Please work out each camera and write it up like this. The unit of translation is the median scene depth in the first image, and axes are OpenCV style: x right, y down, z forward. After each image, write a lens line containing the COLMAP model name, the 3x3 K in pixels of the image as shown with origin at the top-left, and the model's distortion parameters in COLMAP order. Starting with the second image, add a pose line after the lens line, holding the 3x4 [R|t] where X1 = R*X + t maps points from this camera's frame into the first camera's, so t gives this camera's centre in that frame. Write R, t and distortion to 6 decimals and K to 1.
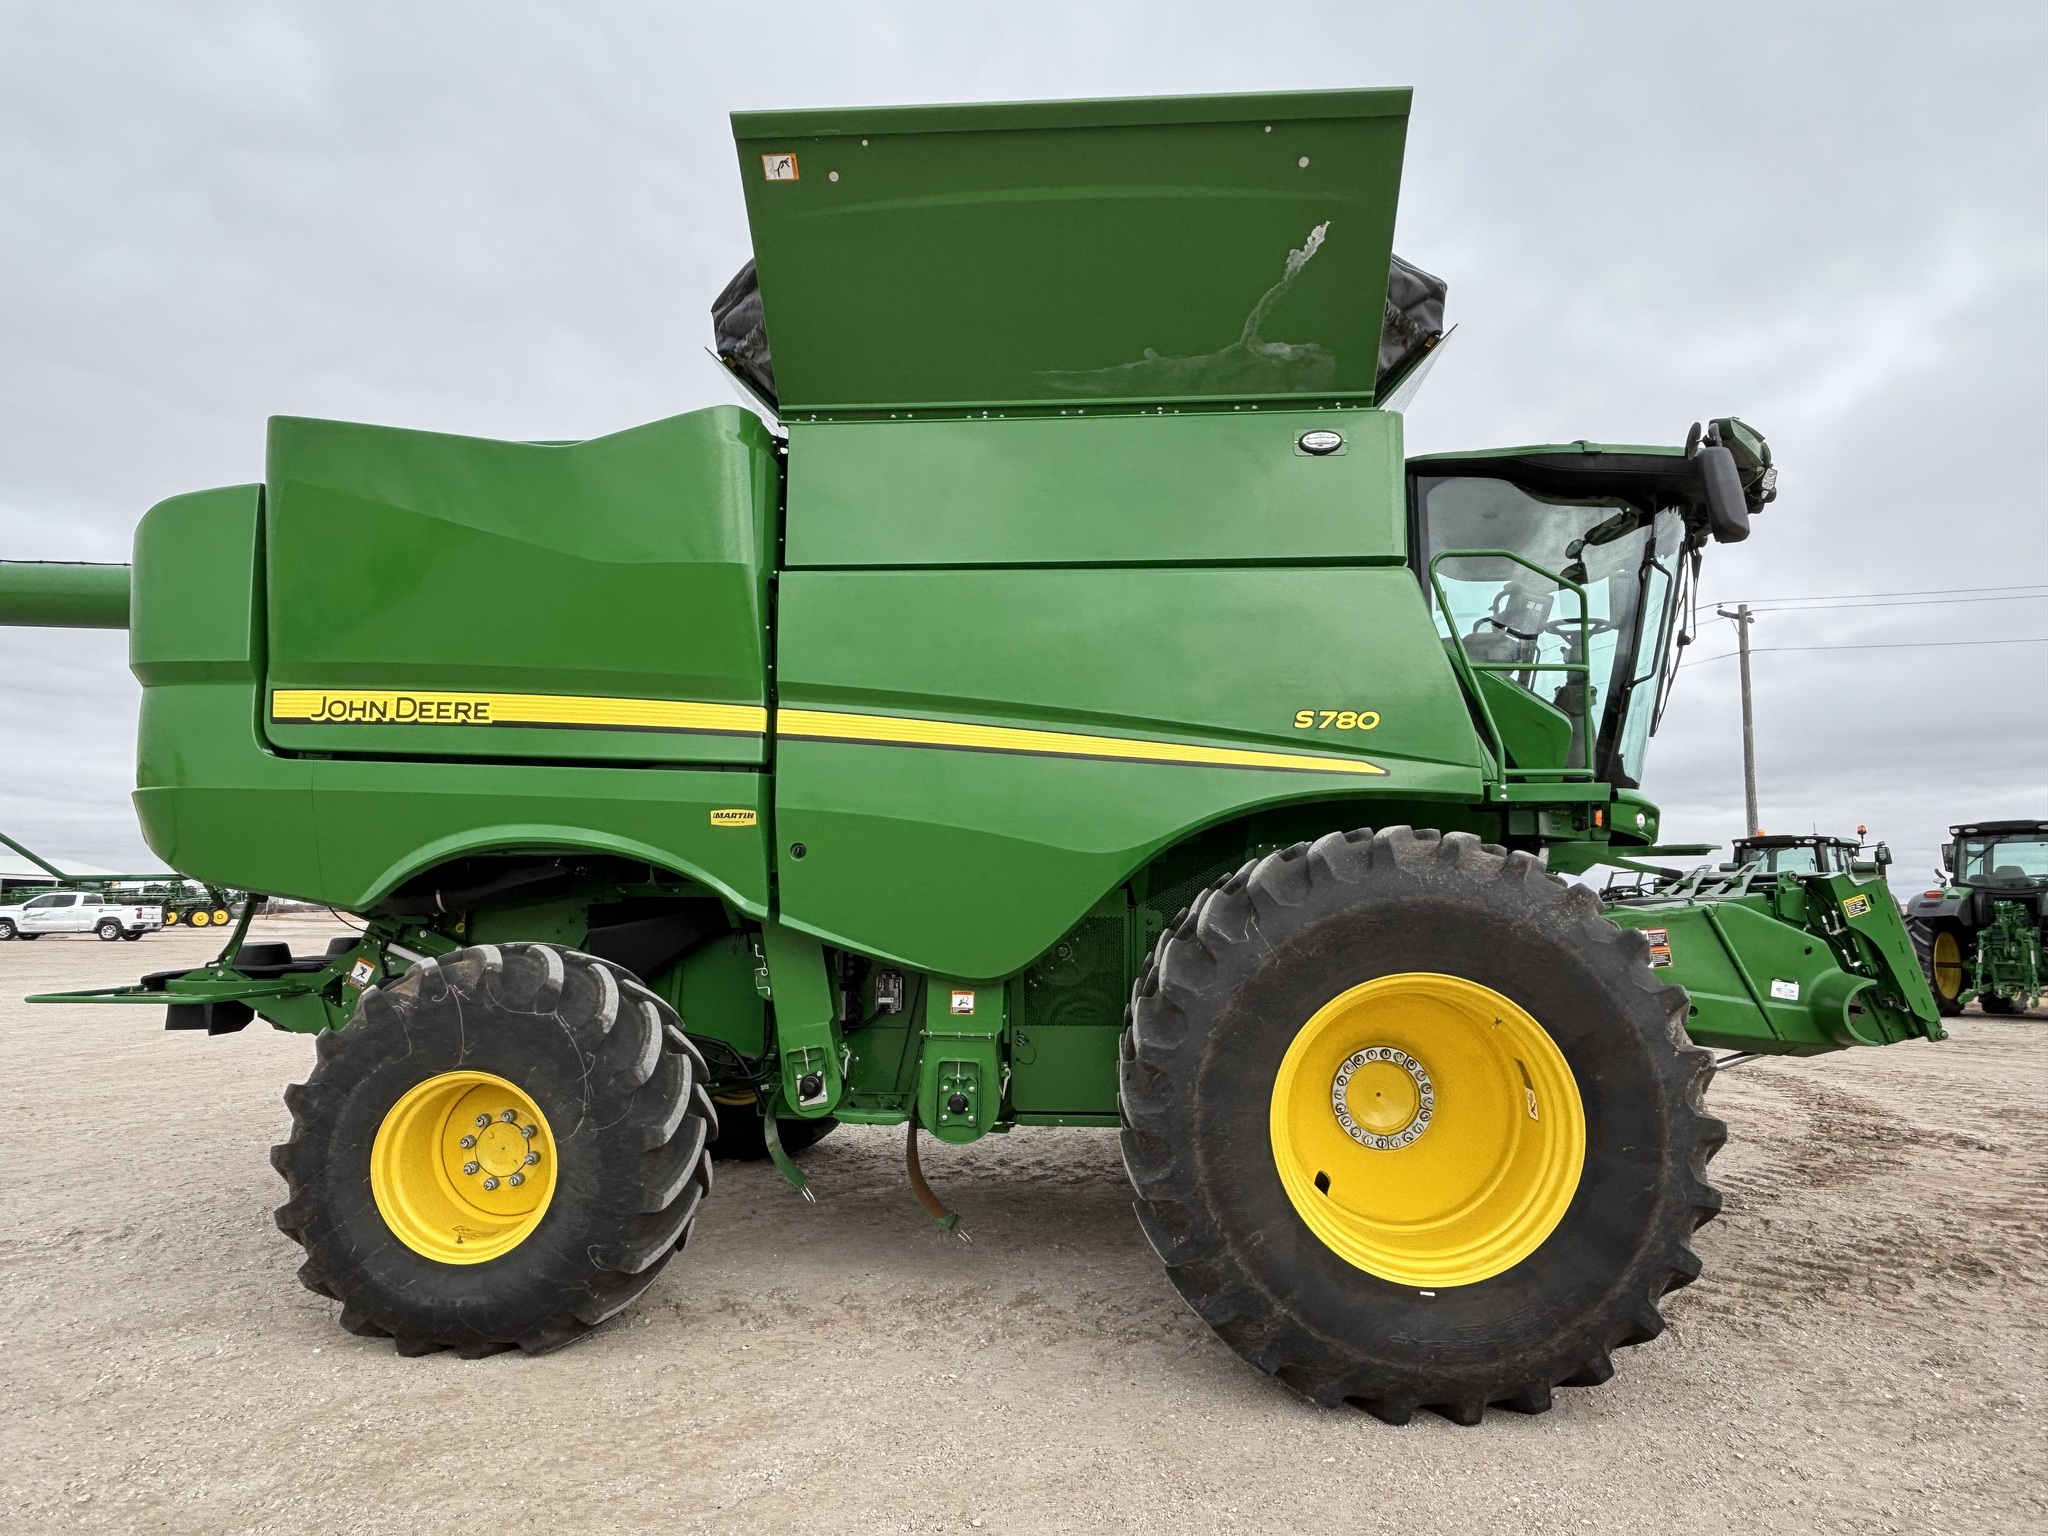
lens RADIAL K [[1316.3, 0, 1024.0], [0, 1316.3, 768.0], [0, 0, 1]] dist [0.080834, -0.143487]
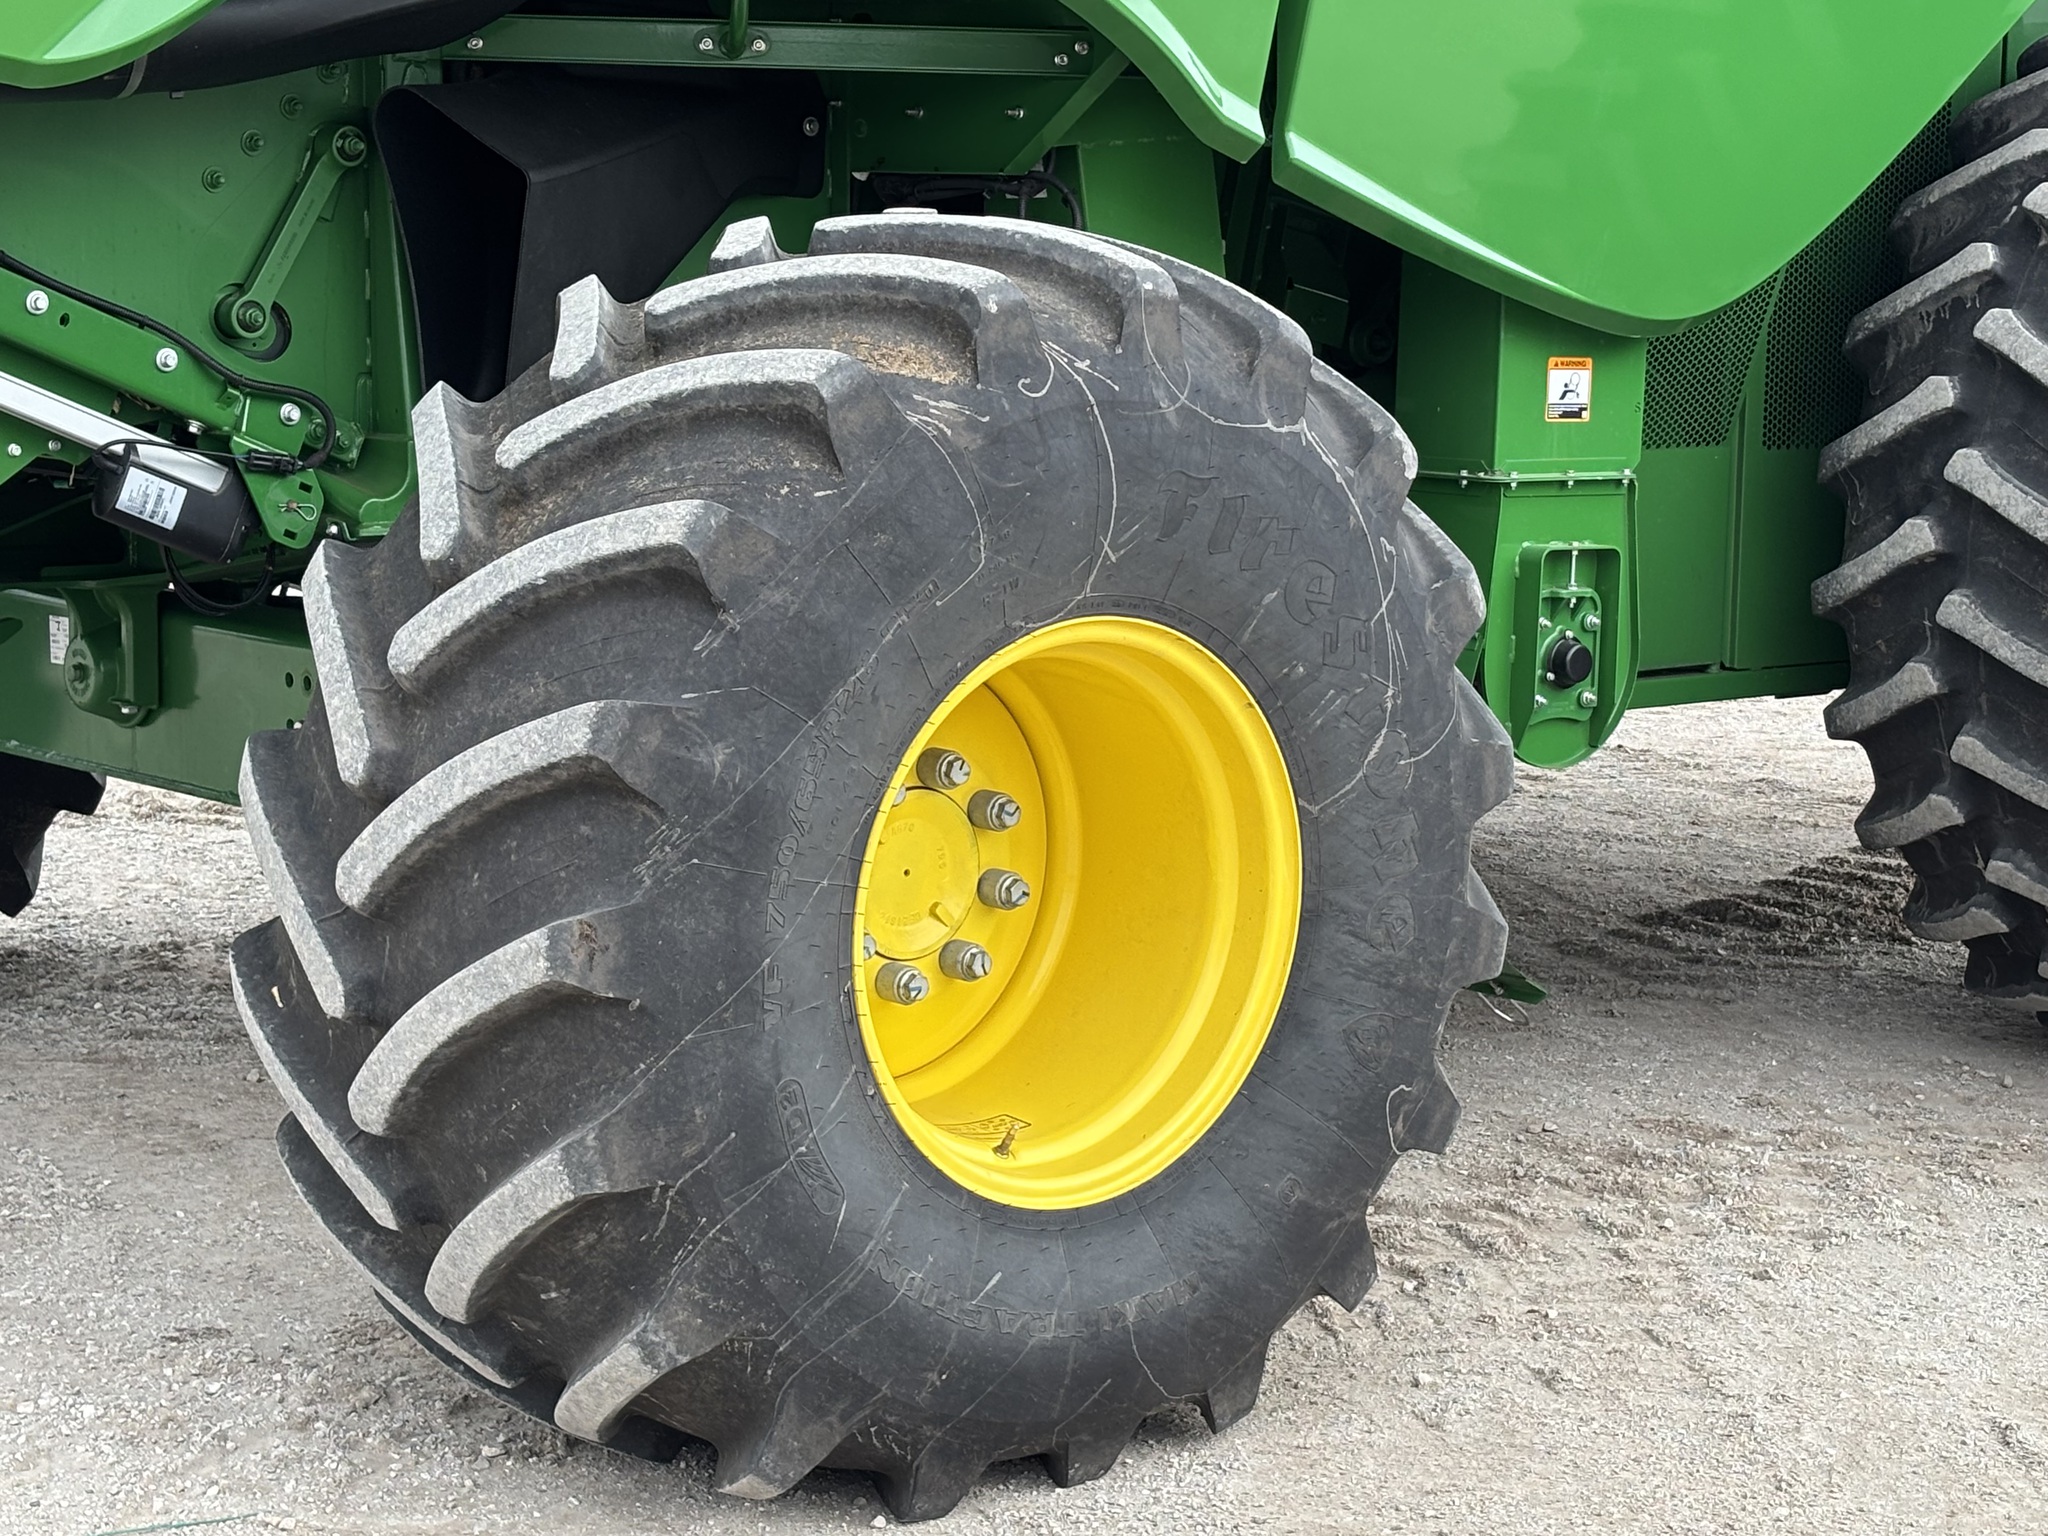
lens RADIAL K [[4297.9, 0, 1085.6], [0, 4297.9, 766.7], [0, 0, 1]] dist [0.201548, -0.183058]
pose [[0.713586, -0.083650, 0.695556, -0.975993], [-0.083030, 0.975750, 0.202529, 0.050878], [-0.695630, -0.202273, 0.689336, 0.262016]]
